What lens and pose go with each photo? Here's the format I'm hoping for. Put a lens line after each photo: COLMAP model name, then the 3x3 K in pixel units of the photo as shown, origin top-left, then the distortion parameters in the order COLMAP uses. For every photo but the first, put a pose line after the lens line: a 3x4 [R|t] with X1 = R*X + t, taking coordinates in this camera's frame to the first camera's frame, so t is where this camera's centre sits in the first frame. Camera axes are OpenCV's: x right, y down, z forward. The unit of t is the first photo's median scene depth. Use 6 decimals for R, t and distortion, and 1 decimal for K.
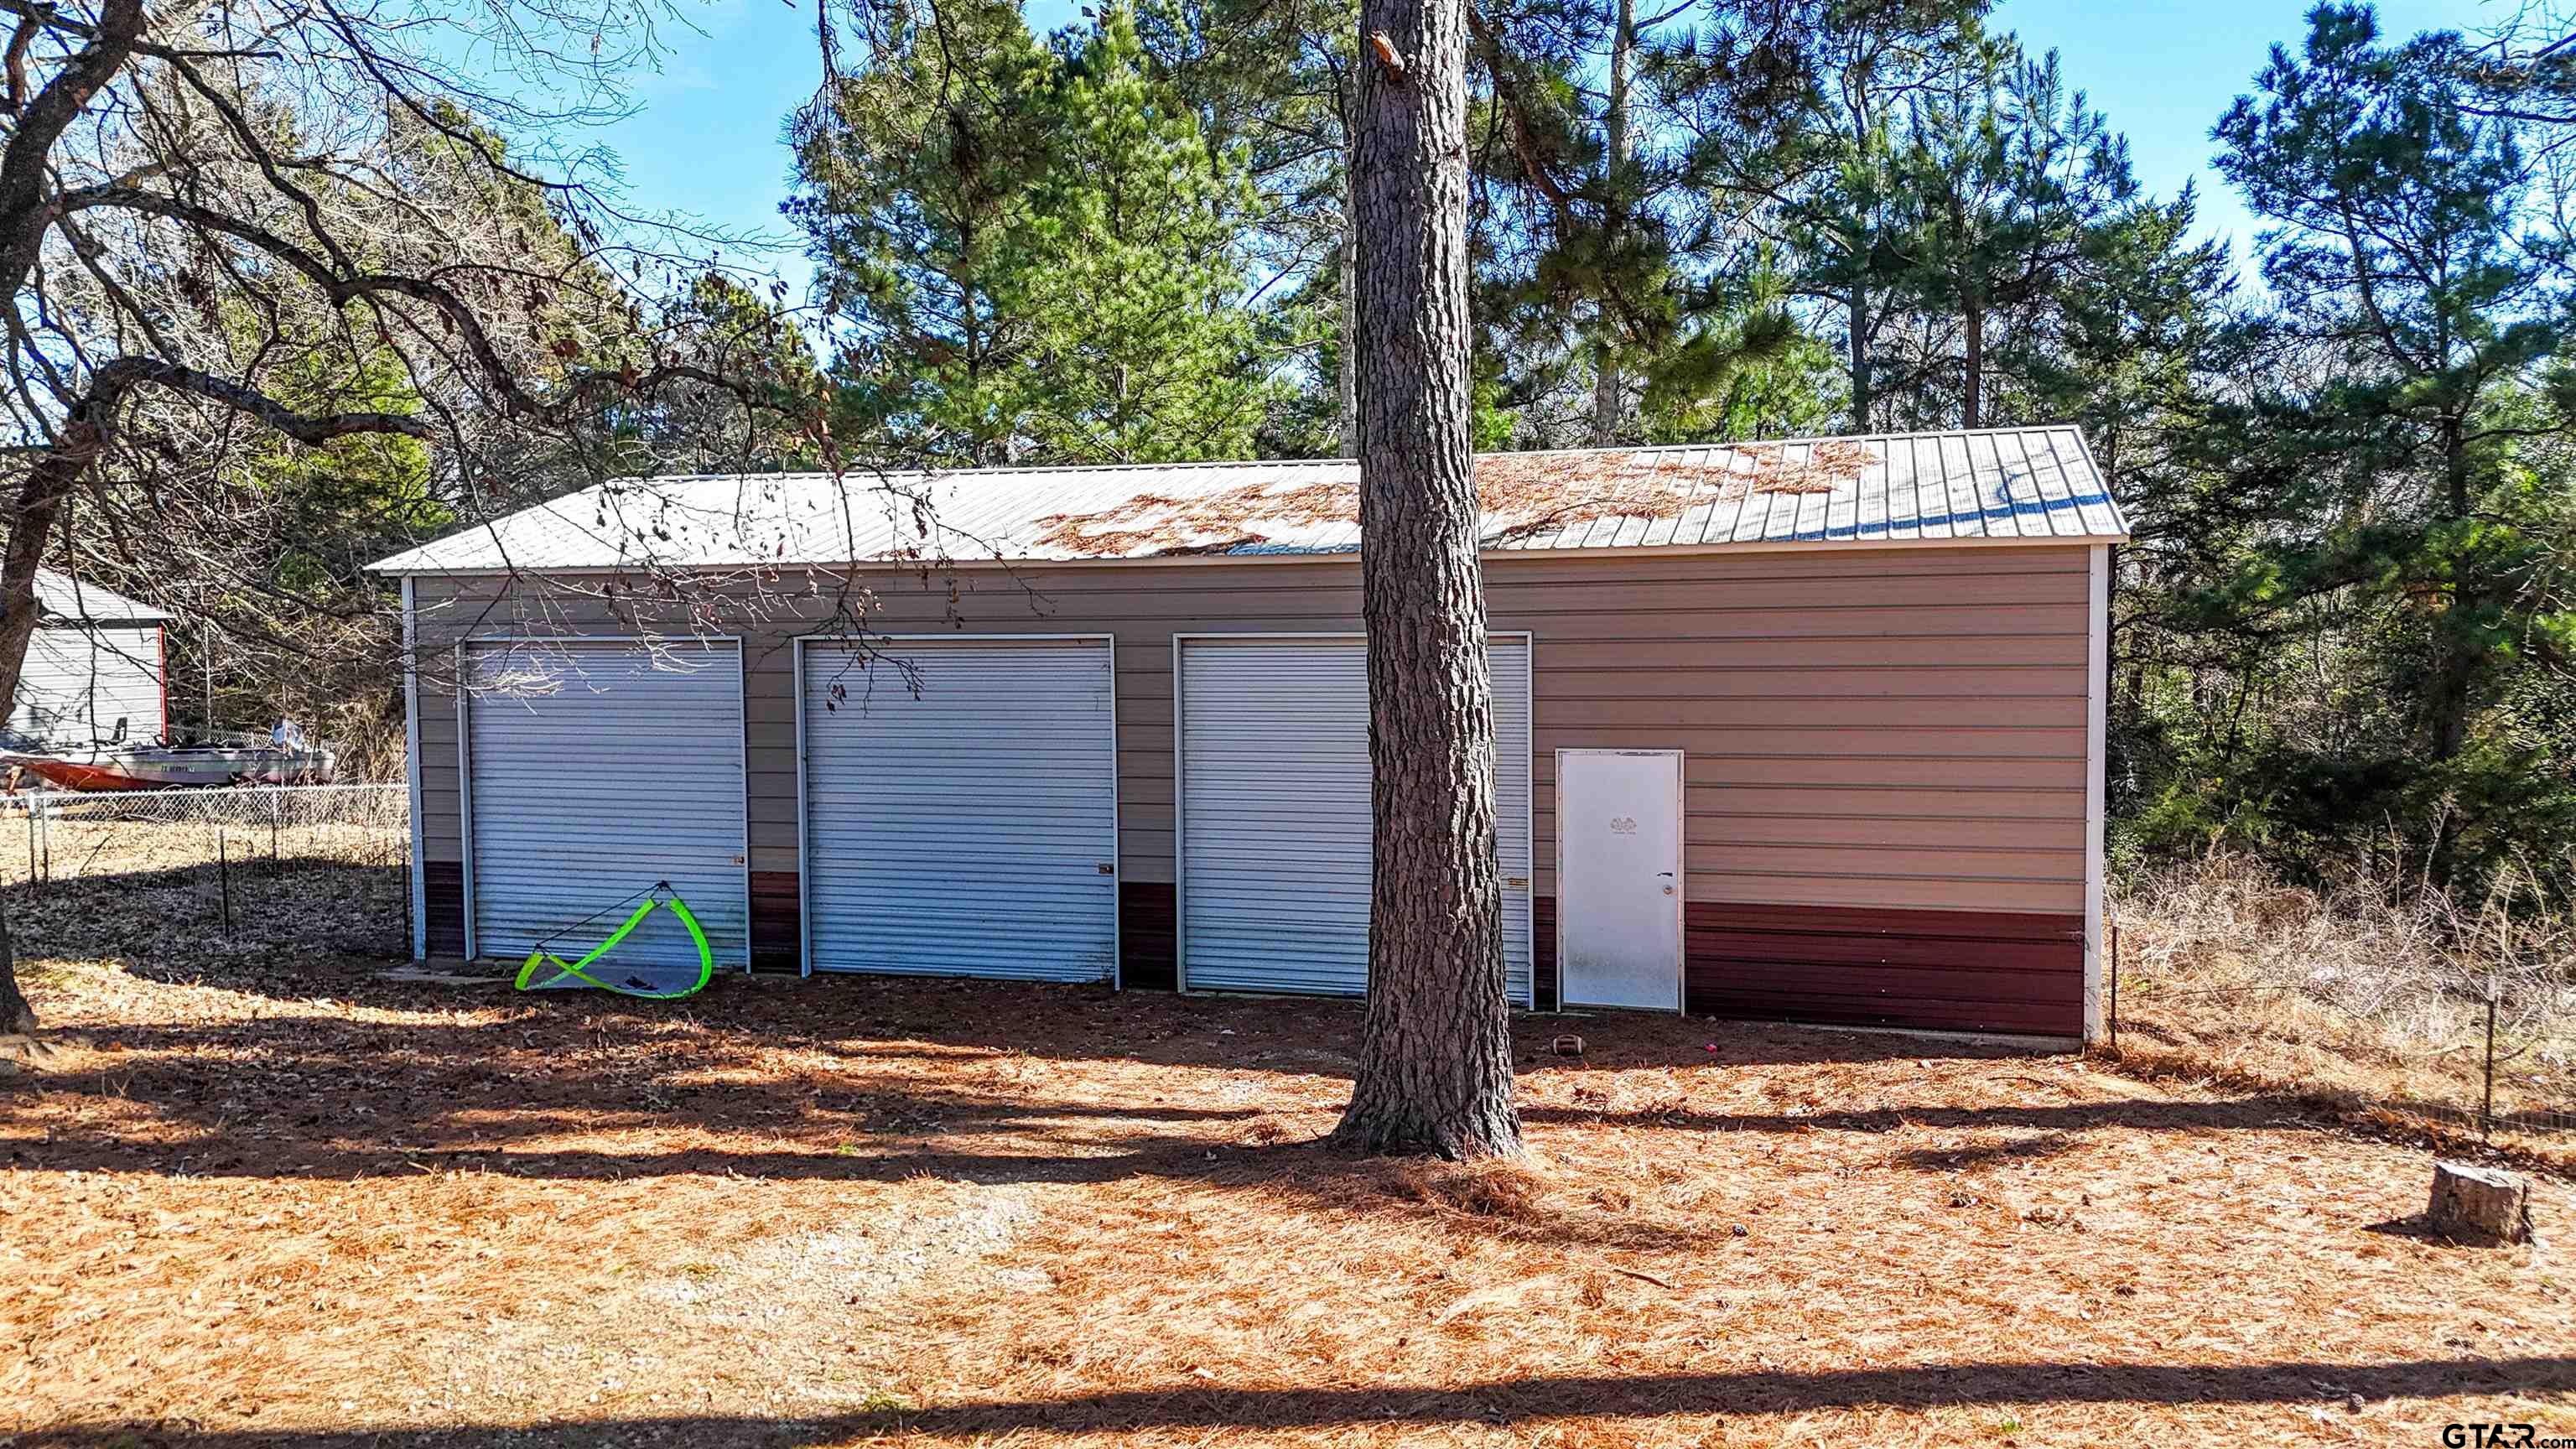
lens RADIAL K [[1885.6, 0, 1298.9], [0, 1885.6, 737.4], [0, 0, 1]] dist [0.123095, -0.160875]
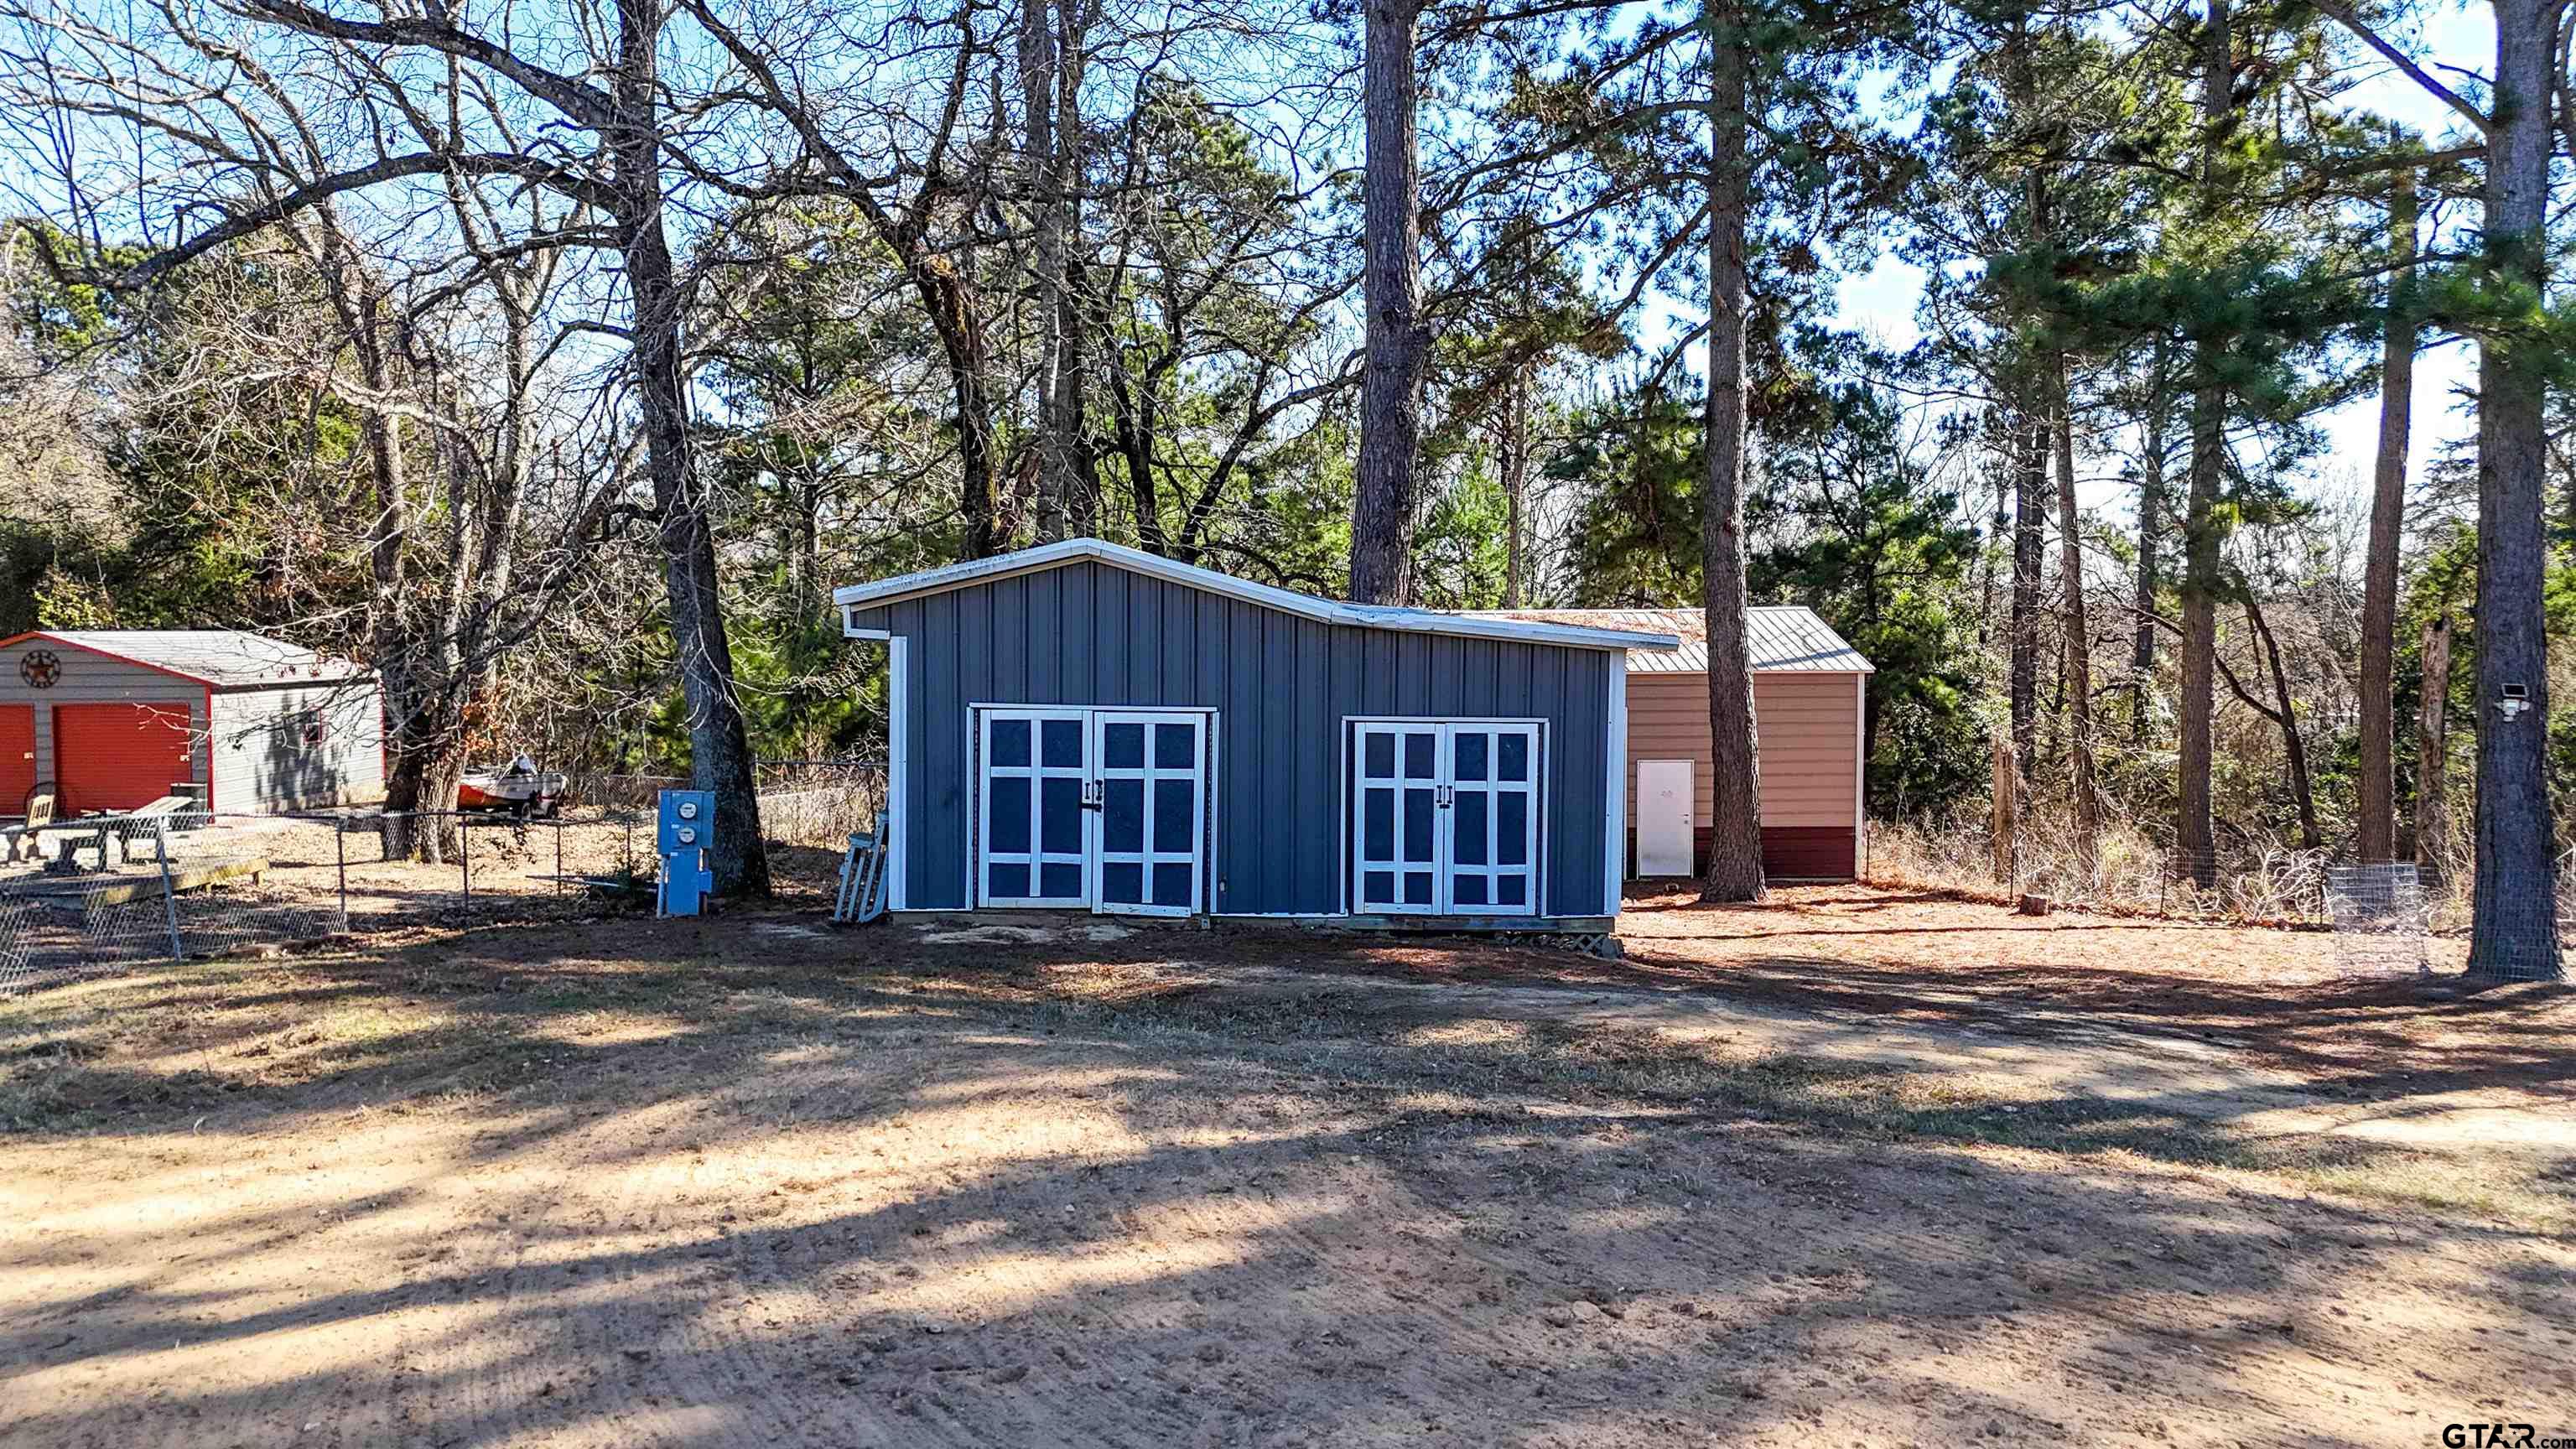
lens RADIAL K [[1885.6, 0, 1298.9], [0, 1885.6, 737.4], [0, 0, 1]] dist [0.123095, -0.160875]
pose [[0.940372, -0.010879, 0.339974, -0.929996], [0.008904, 0.999933, 0.007371, -0.038879], [-0.340031, -0.003905, 0.940406, -0.894469]]
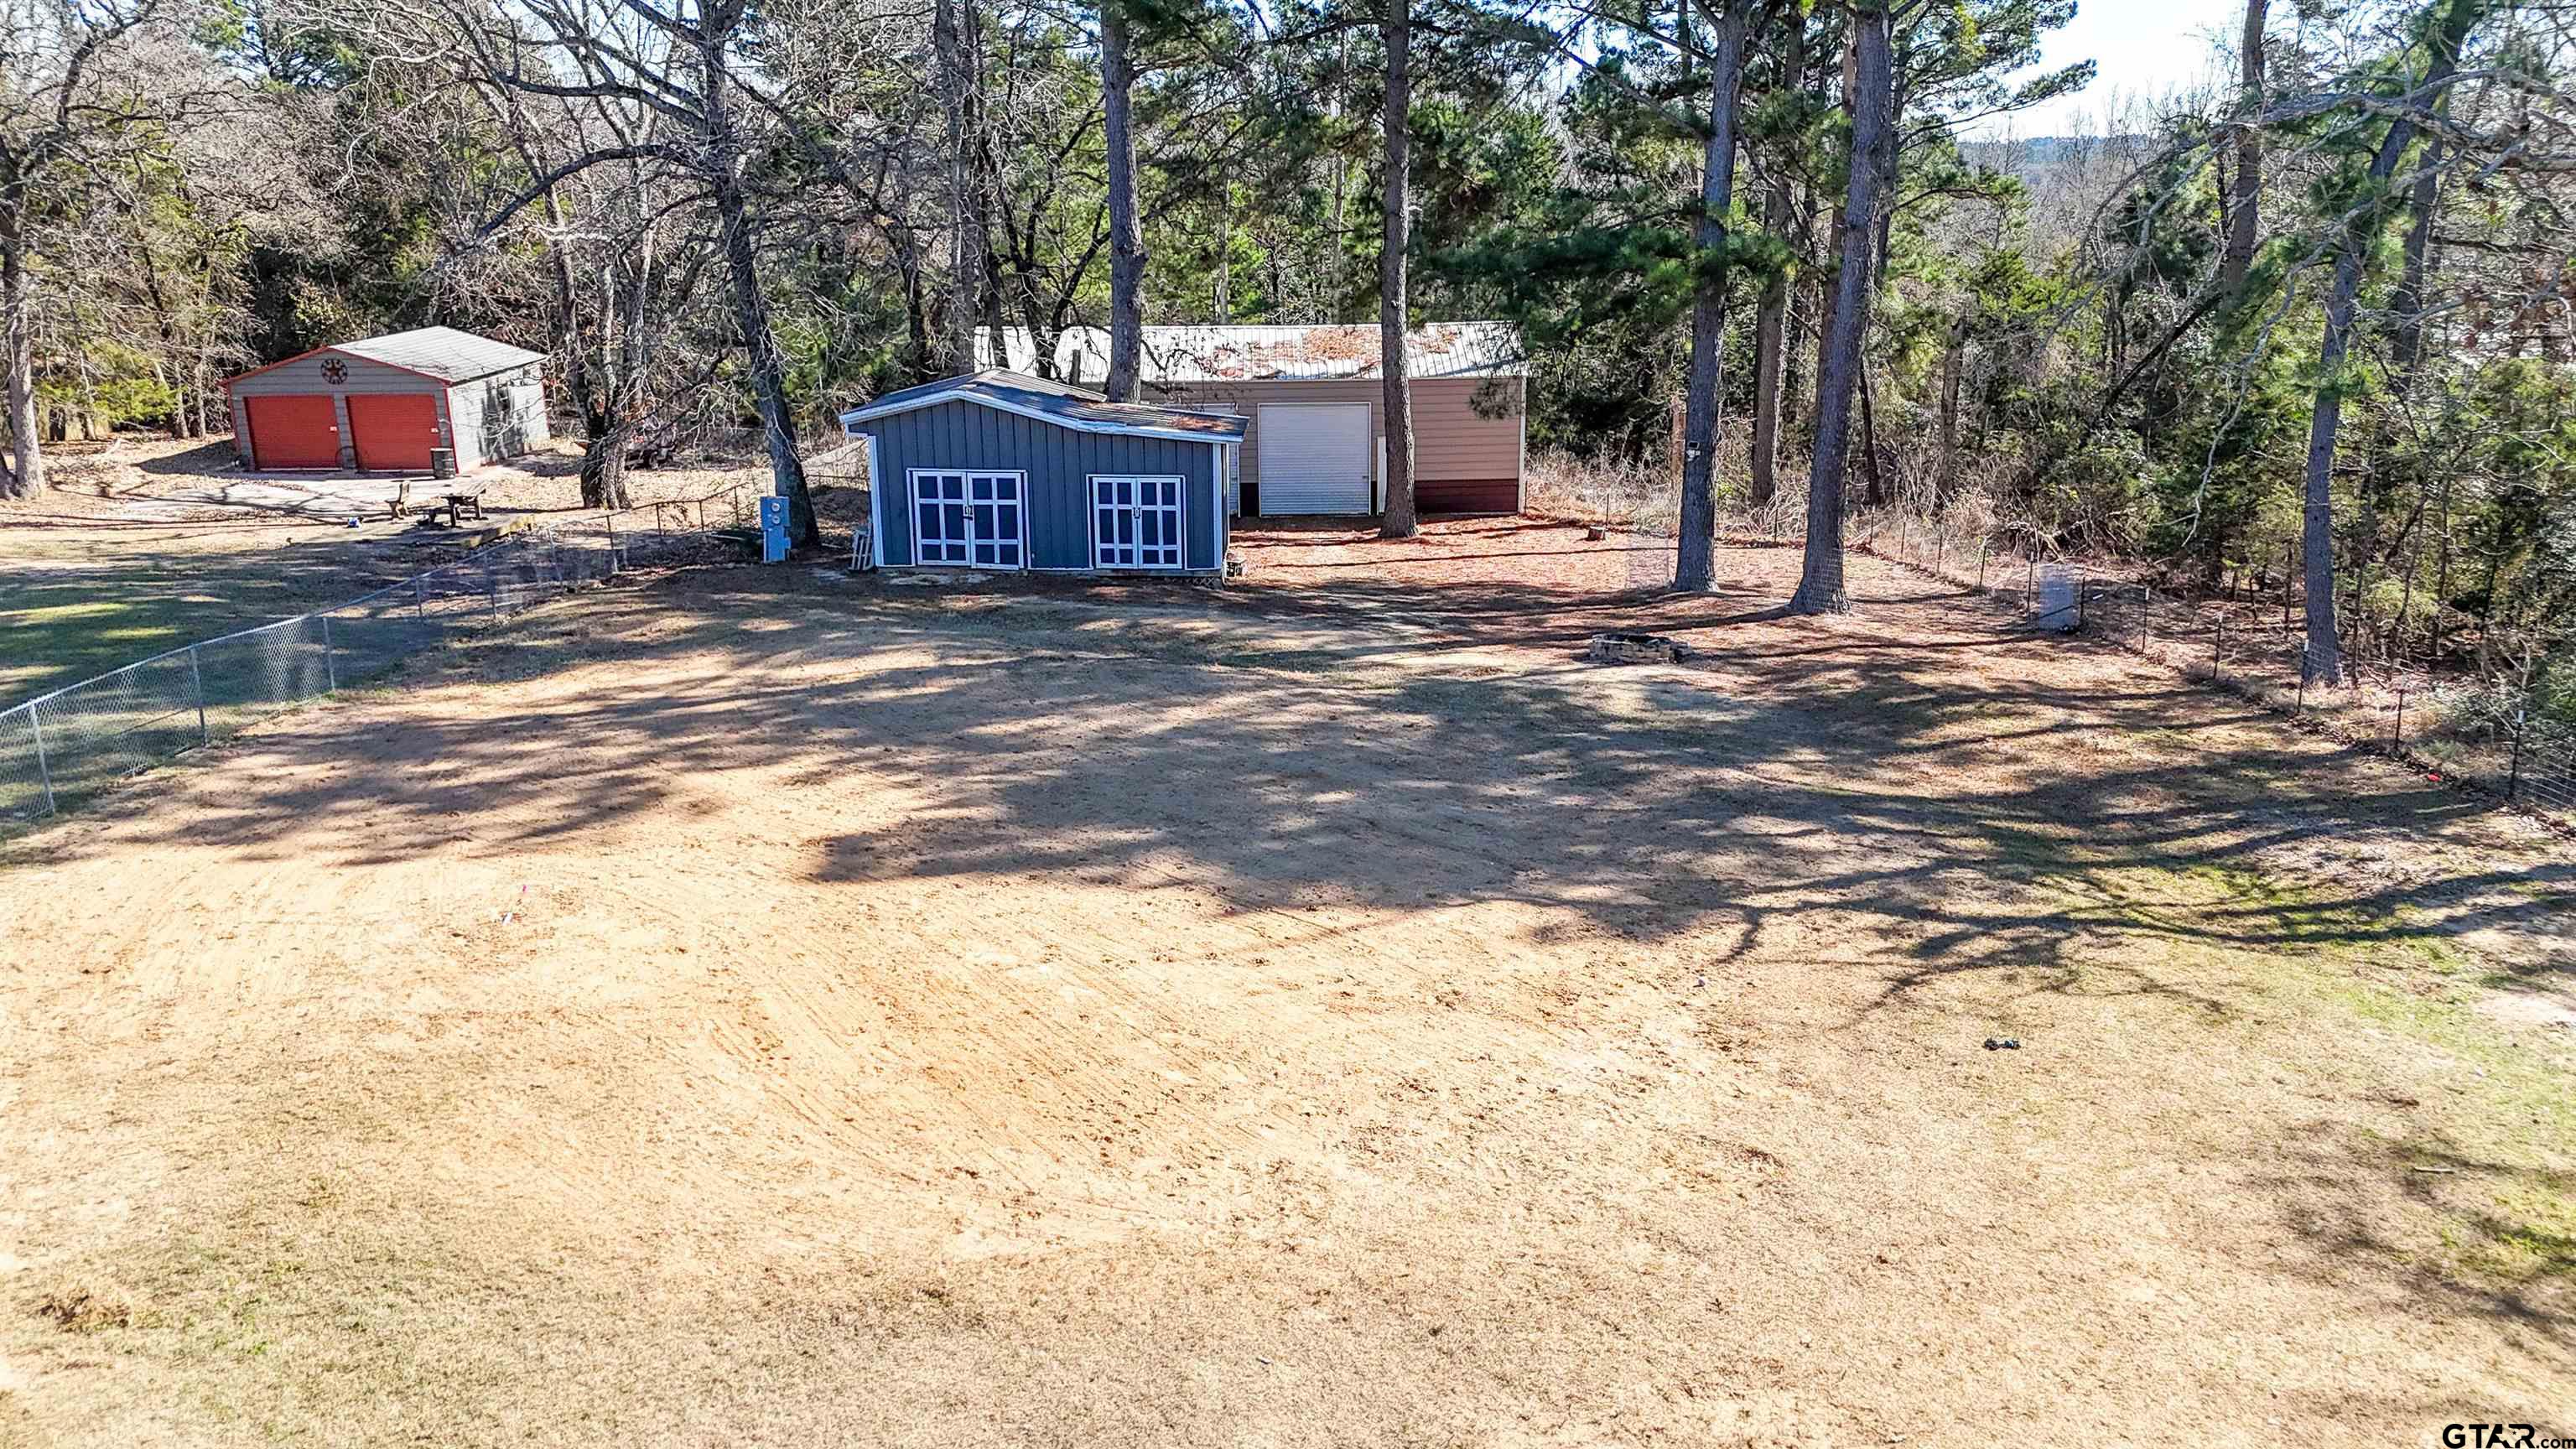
lens RADIAL K [[1885.6, 0, 1298.9], [0, 1885.6, 737.4], [0, 0, 1]] dist [0.123095, -0.160875]
pose [[0.949496, -0.086065, 0.301746, -1.004385], [0.013715, 0.972113, 0.234111, -0.252339], [-0.313480, -0.218149, 0.924198, -2.066376]]
